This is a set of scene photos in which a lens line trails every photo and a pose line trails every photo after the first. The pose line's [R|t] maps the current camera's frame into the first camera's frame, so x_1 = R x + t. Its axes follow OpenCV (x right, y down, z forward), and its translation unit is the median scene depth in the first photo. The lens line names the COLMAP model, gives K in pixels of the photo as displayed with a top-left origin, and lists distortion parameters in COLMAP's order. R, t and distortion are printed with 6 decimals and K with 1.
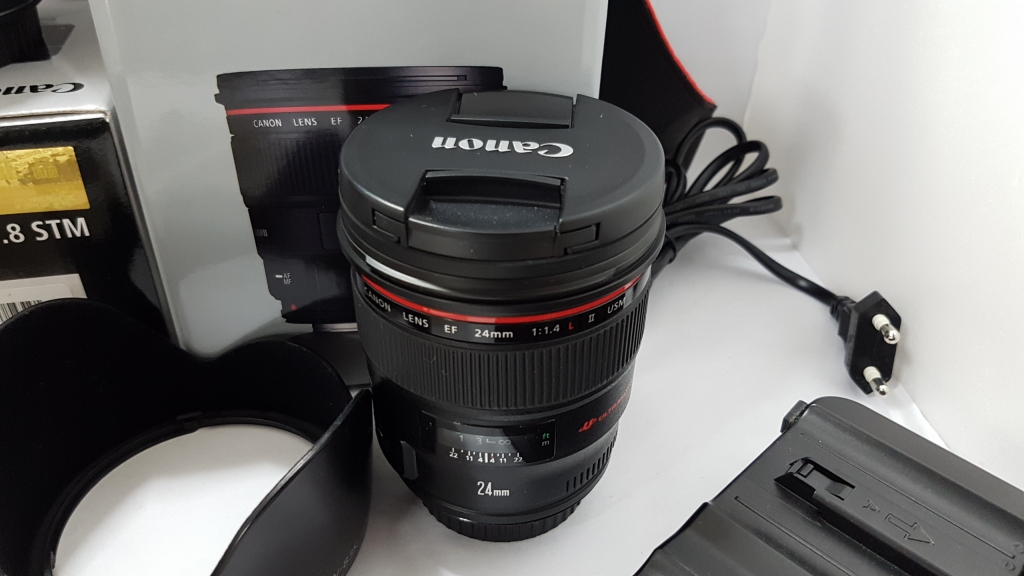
lens RADIAL K [[763.6, 0, 512.0], [0, 763.6, 288.0], [0, 0, 1]] dist [0.070268, -0.178180]
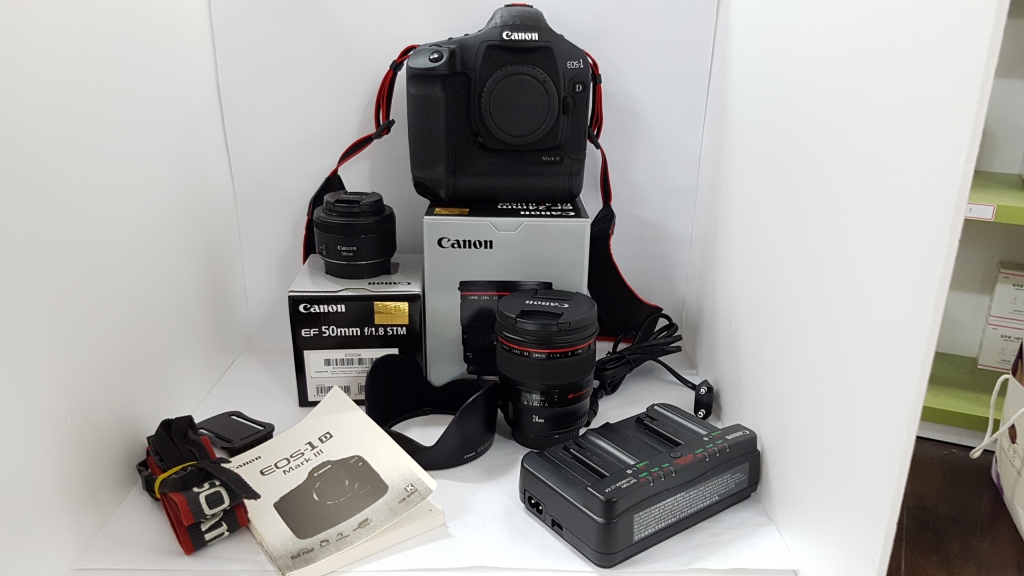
lens RADIAL K [[763.6, 0, 512.0], [0, 763.6, 288.0], [0, 0, 1]] dist [0.070268, -0.178180]
pose [[0.987241, 0.037191, -0.154828, 0.290631], [-0.082895, 0.950229, -0.300321, 0.629964], [0.135953, 0.309323, 0.941188, -1.787445]]
